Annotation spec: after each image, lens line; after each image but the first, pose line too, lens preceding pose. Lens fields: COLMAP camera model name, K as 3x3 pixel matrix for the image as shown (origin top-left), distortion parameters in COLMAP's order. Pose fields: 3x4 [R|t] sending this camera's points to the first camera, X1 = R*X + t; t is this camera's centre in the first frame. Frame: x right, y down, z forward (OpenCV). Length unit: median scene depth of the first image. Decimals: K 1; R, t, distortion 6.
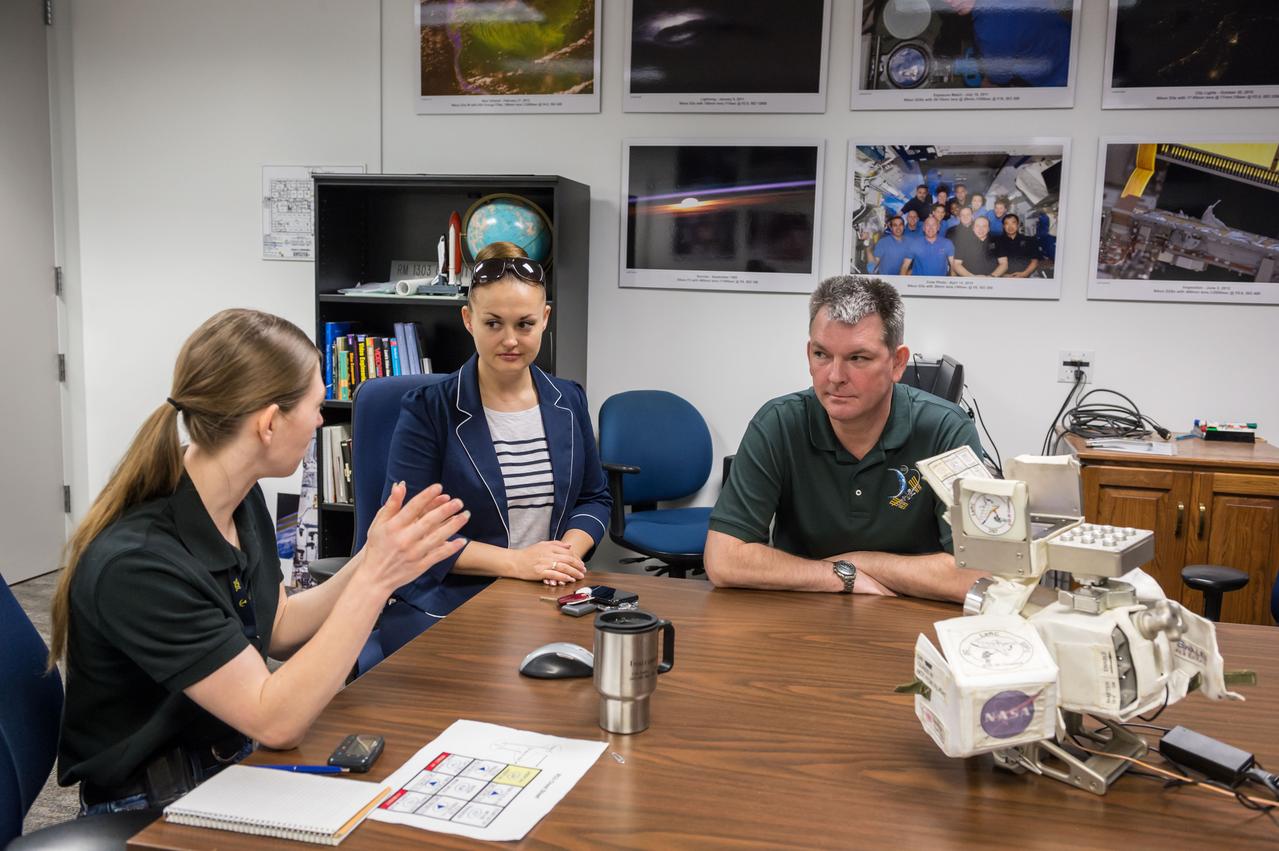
lens RADIAL K [[1169.0, 0, 639.5], [0, 1169.0, 425.5], [0, 0, 1]] dist [0.005760, 0.004458]
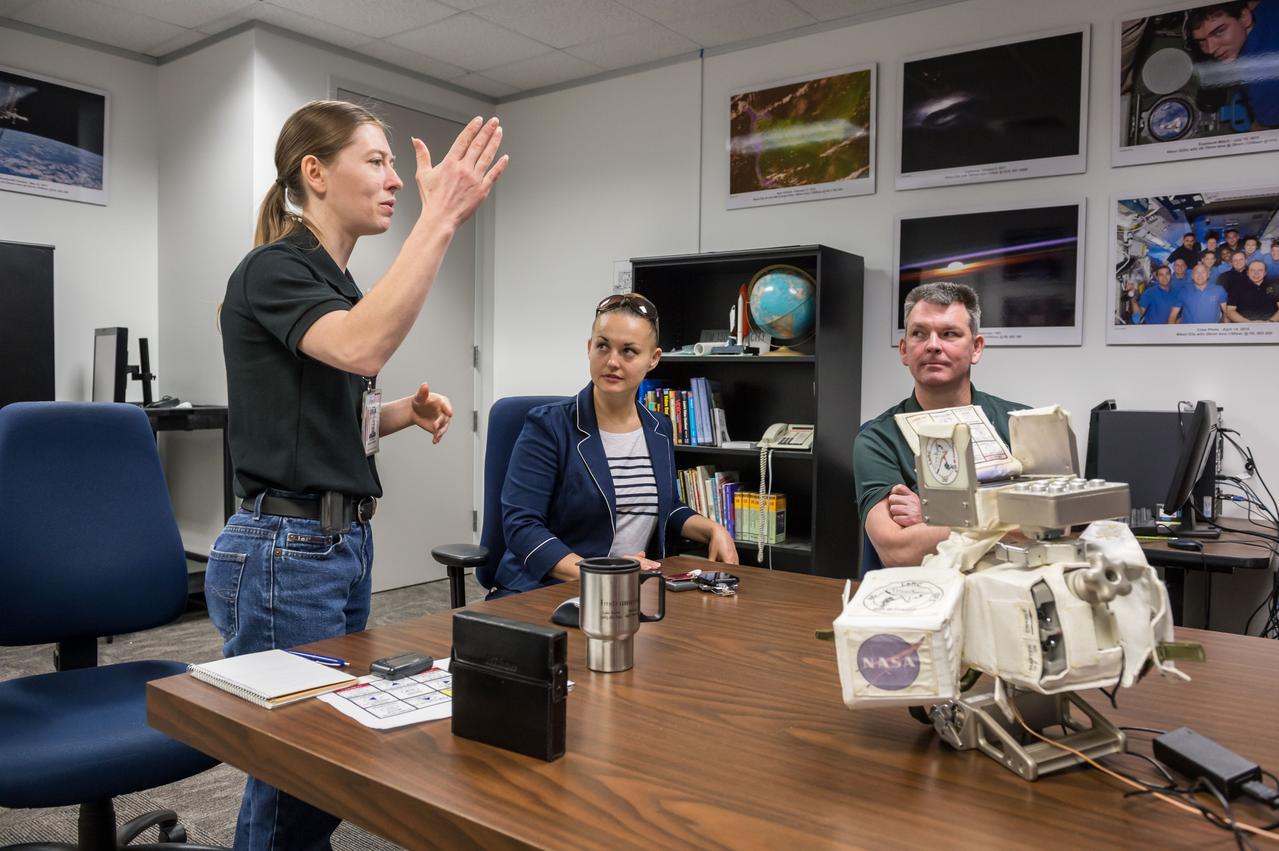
lens RADIAL K [[976.9, 0, 639.5], [0, 976.9, 425.5], [0, 0, 1]] dist [-0.031049, -0.003586]
pose [[0.914285, 0.005148, -0.405038, 0.146922], [-0.042029, 0.995728, -0.082215, 0.044641], [0.402885, 0.092191, 0.910596, 0.077244]]
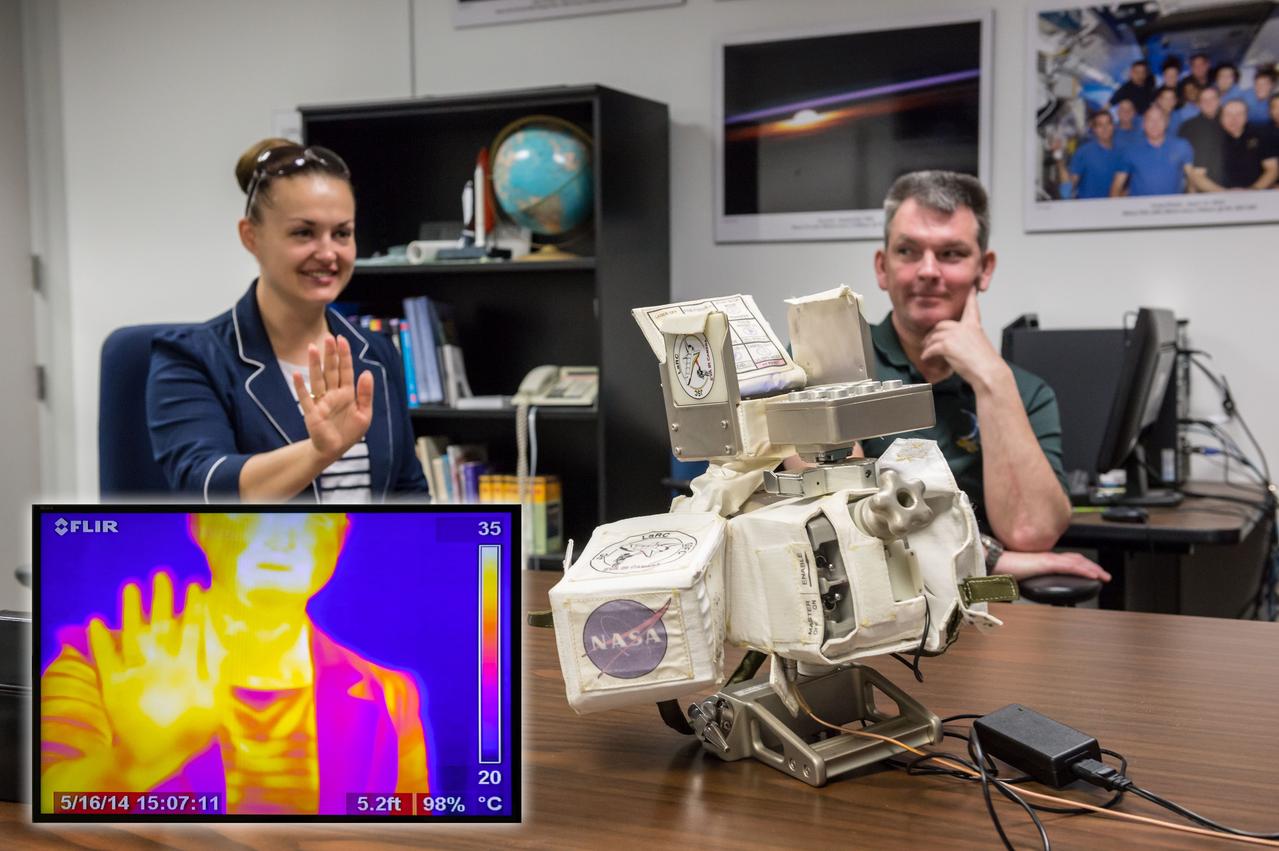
lens RADIAL K [[1607.1, 0, 639.5], [0, 1607.1, 425.5], [0, 0, 1]] dist [0.111256, 0.012148]
pose [[0.971179, -0.019994, -0.237513, 0.181224], [0.004173, 0.997749, -0.066929, 0.063243], [0.238317, 0.064009, 0.969076, 0.040869]]
